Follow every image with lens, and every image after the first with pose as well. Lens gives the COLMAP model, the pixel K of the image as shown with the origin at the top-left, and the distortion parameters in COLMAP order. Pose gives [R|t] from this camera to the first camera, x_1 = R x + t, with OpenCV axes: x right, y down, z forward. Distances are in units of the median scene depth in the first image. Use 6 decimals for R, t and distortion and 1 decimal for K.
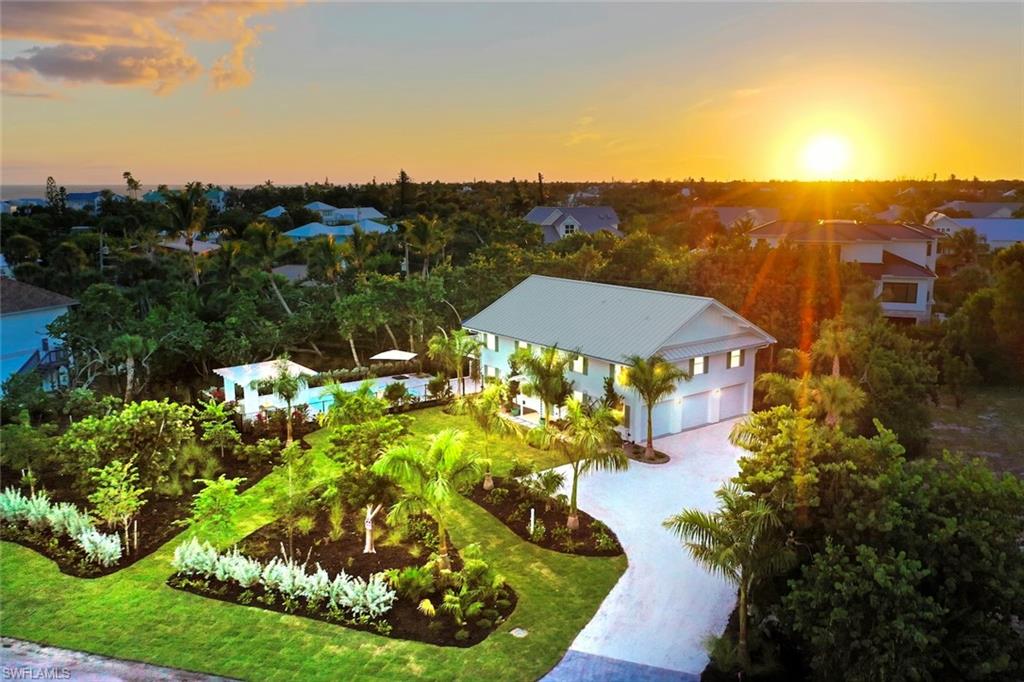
lens RADIAL K [[756.6, 0, 512.0], [0, 756.6, 341.0], [0, 0, 1]] dist [-0.002750, -0.002888]
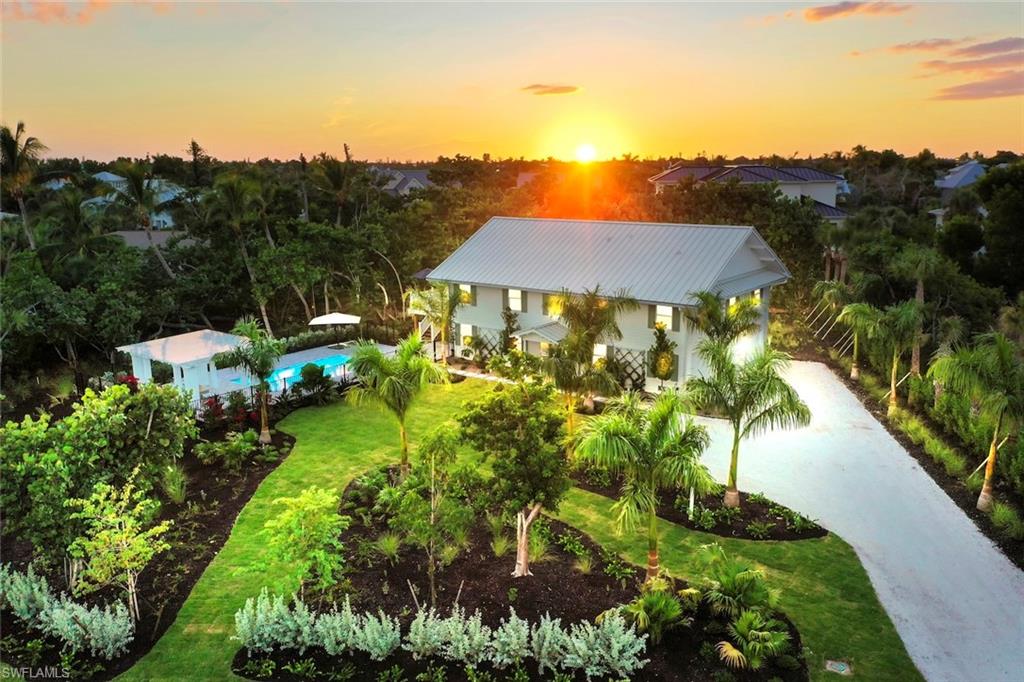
lens RADIAL K [[756.6, 0, 512.0], [0, 756.6, 341.0], [0, 0, 1]] dist [-0.002750, -0.002888]
pose [[0.968946, -0.062849, 0.239152, -0.243550], [0.054231, 0.997625, 0.042455, 0.026069], [-0.241253, -0.028167, 0.970054, 0.238295]]
